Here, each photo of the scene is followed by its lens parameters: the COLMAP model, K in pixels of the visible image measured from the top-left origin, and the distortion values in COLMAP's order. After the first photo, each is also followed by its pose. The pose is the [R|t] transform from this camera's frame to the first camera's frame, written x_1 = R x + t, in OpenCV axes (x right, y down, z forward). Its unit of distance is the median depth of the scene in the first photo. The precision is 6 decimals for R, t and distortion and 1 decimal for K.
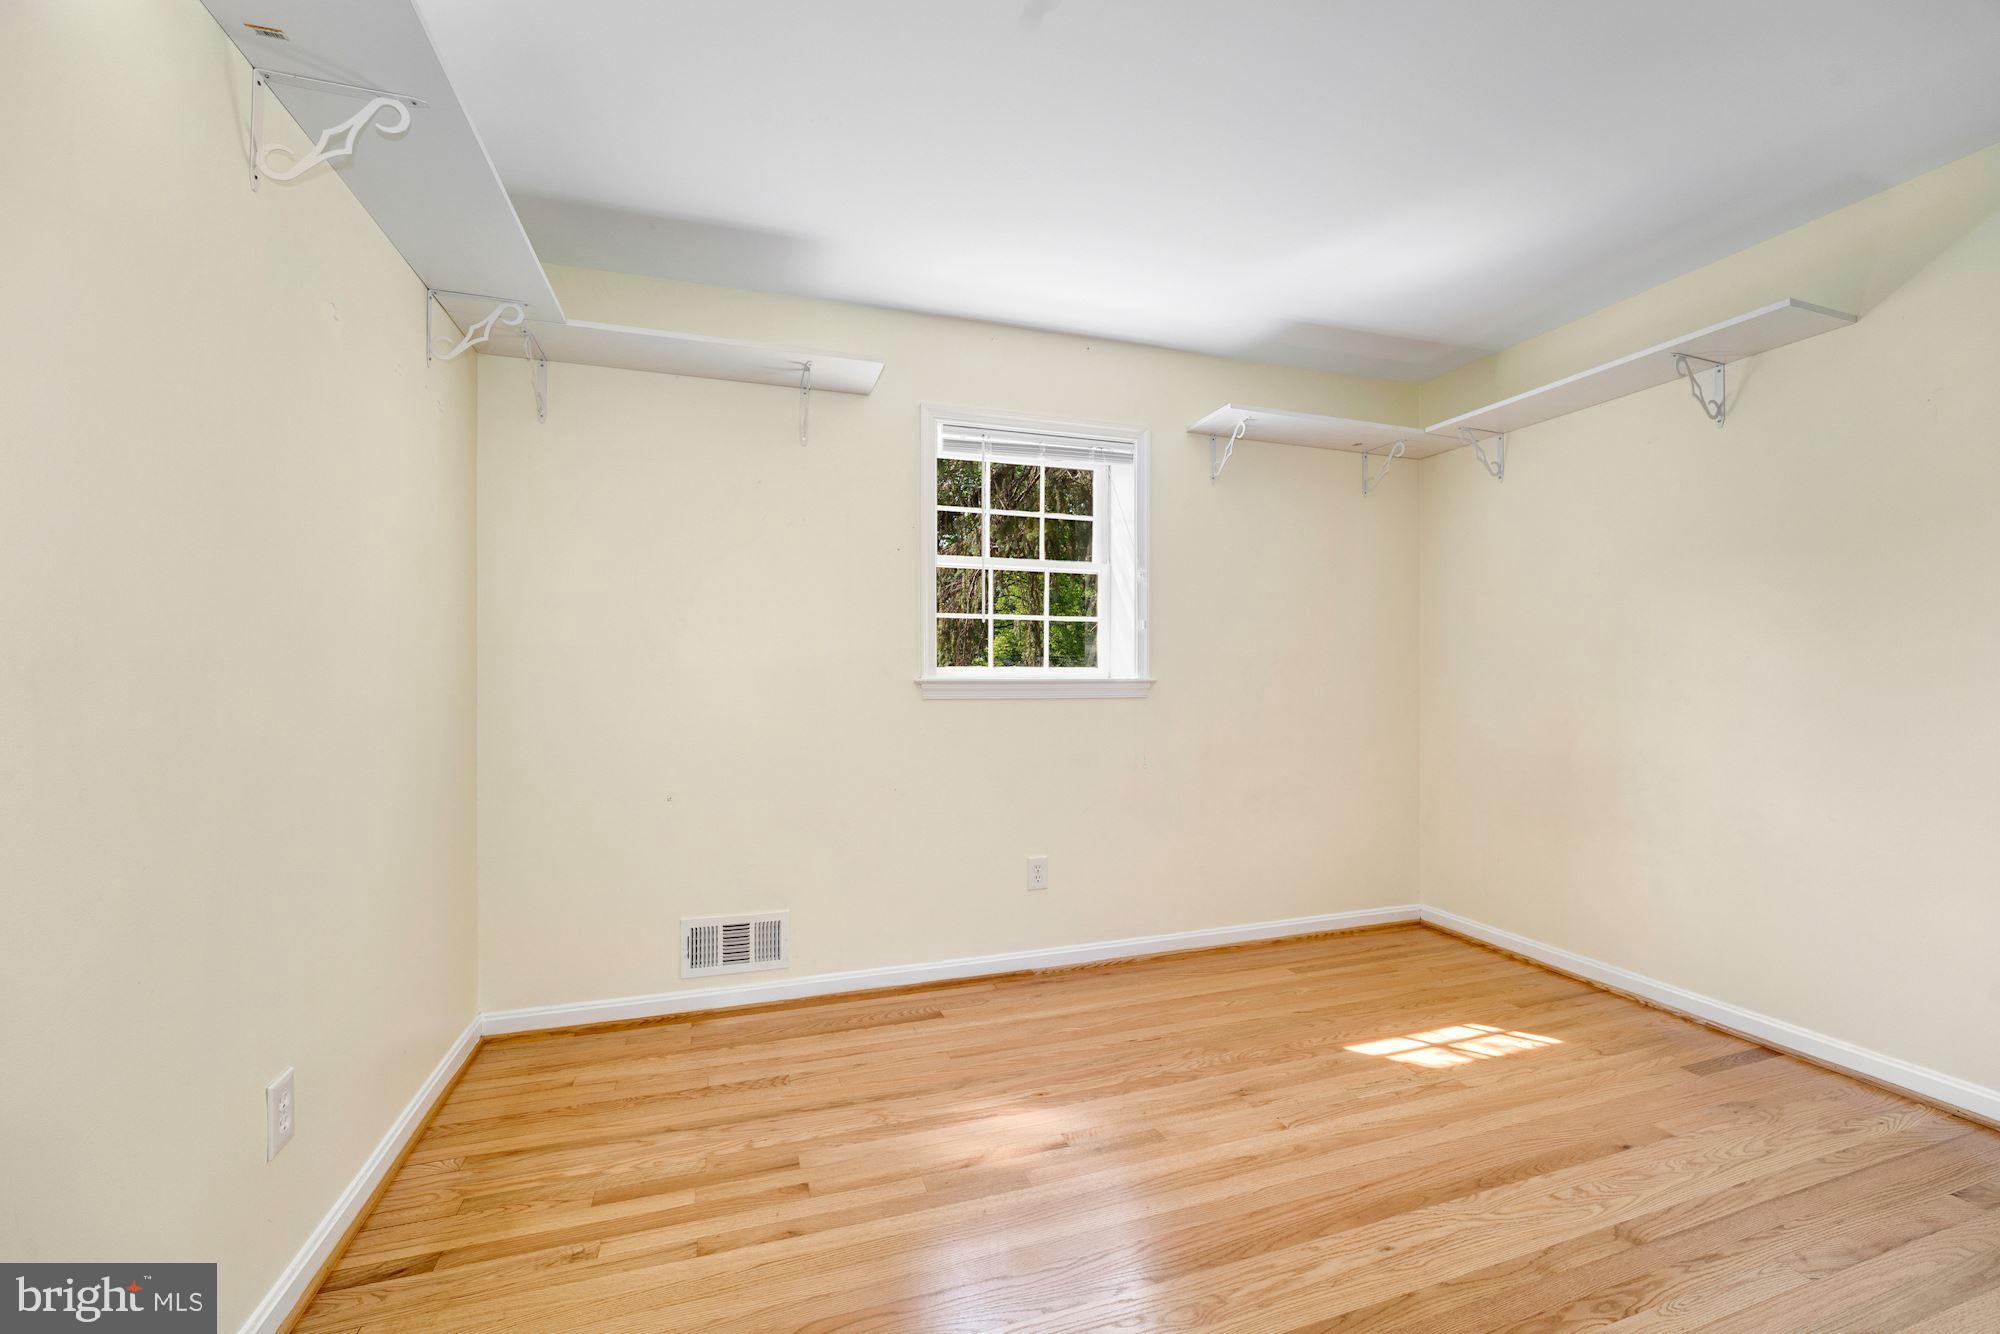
lens RADIAL K [[818.3, 0, 951.7], [0, 818.3, 679.2], [0, 0, 1]] dist [-0.024964, 0.004712]
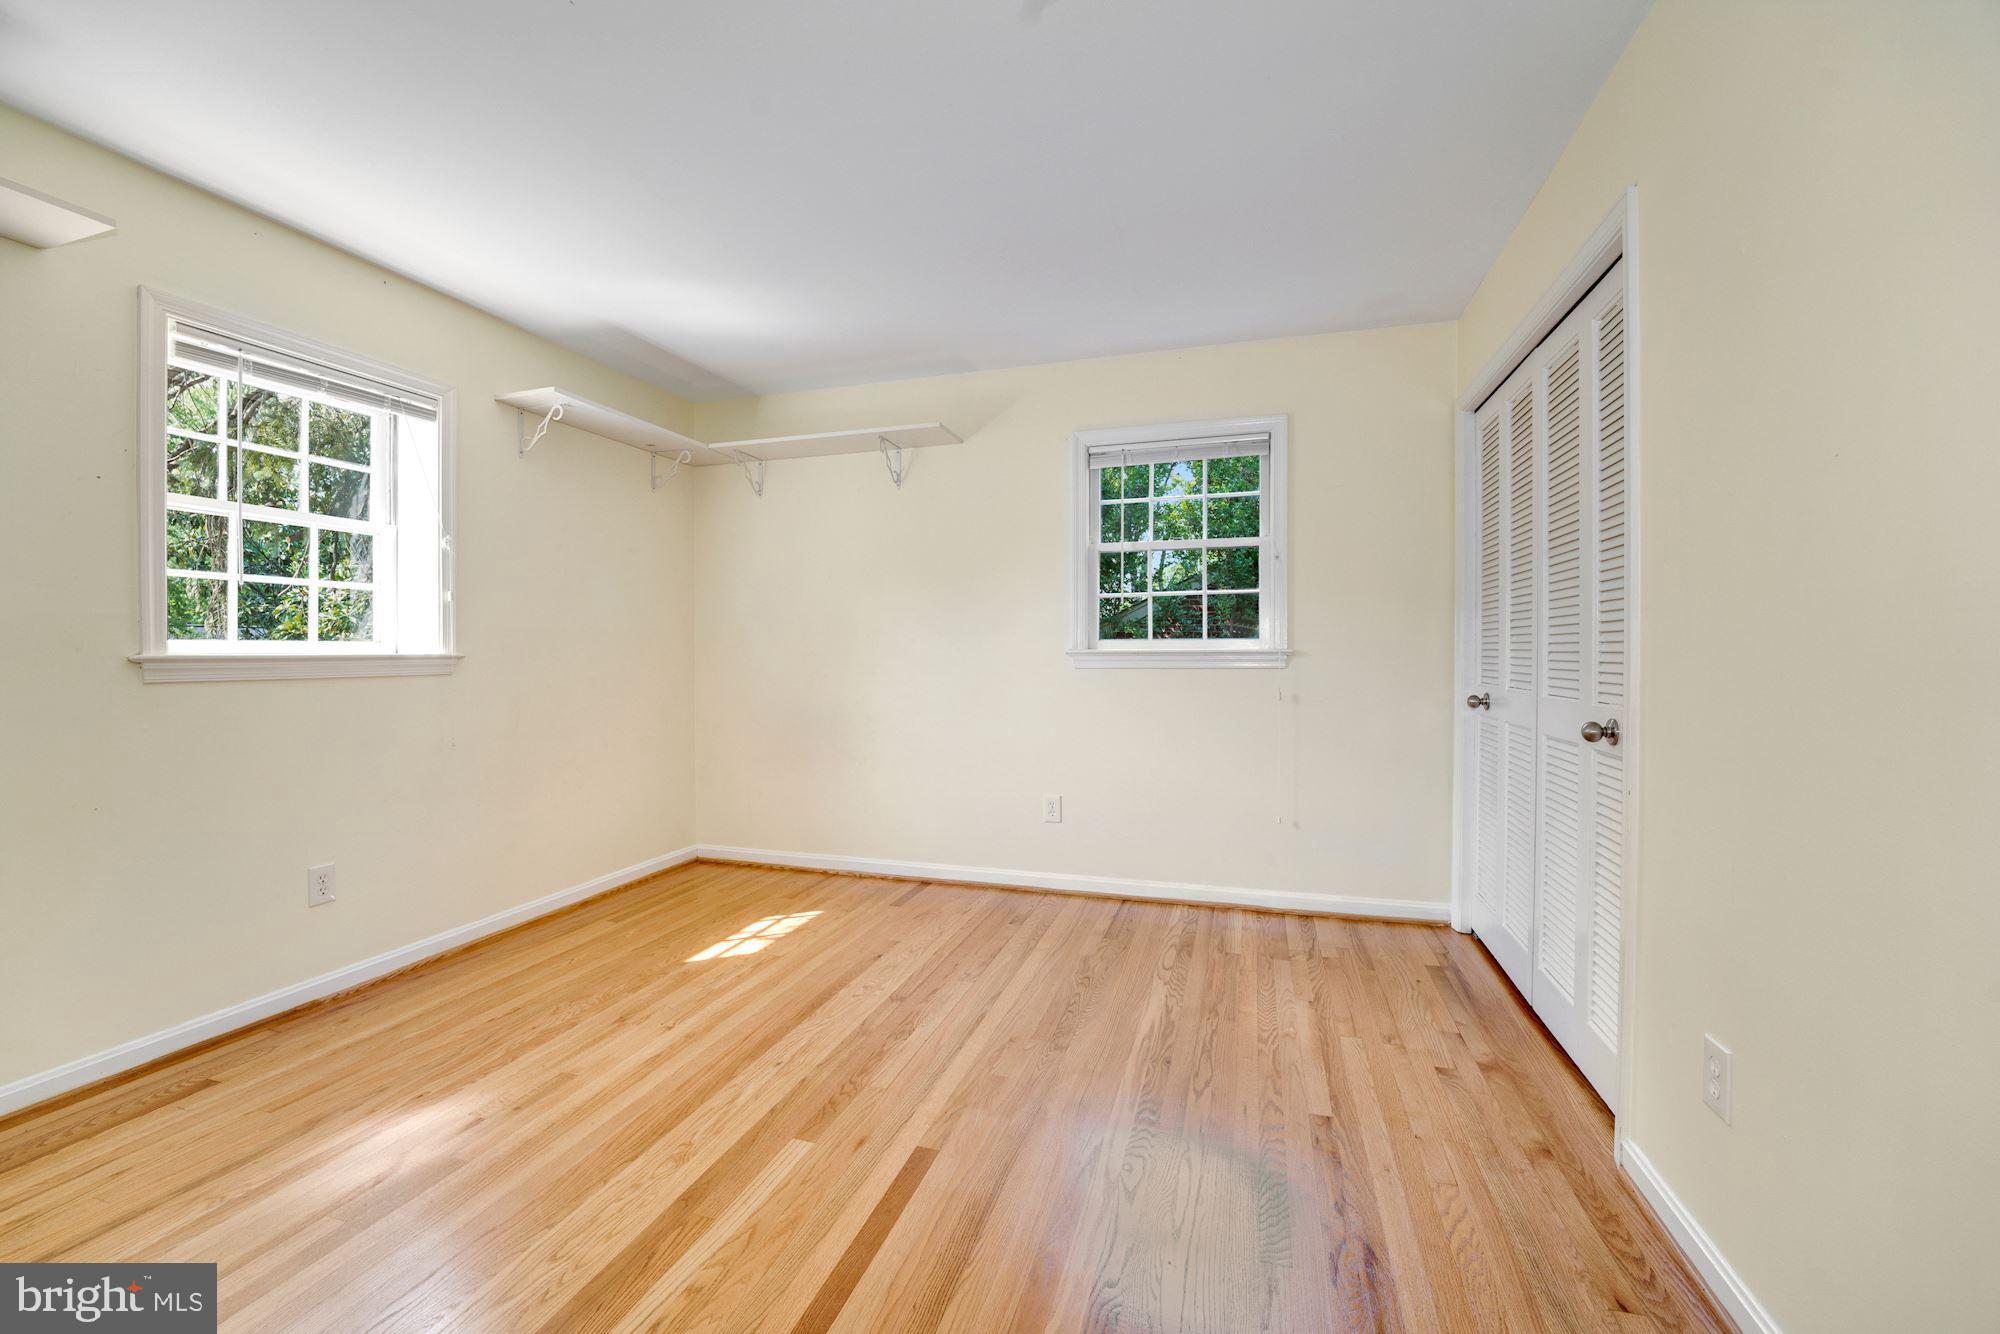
lens RADIAL K [[818.3, 0, 987.3], [0, 818.3, 657.0], [0, 0, 1]] dist [-0.024964, 0.004712]
pose [[0.590880, -0.008117, 0.806719, -0.194644], [0.005551, 0.999967, 0.005995, 0.000939], [-0.806741, 0.000936, 0.590905, -0.061538]]
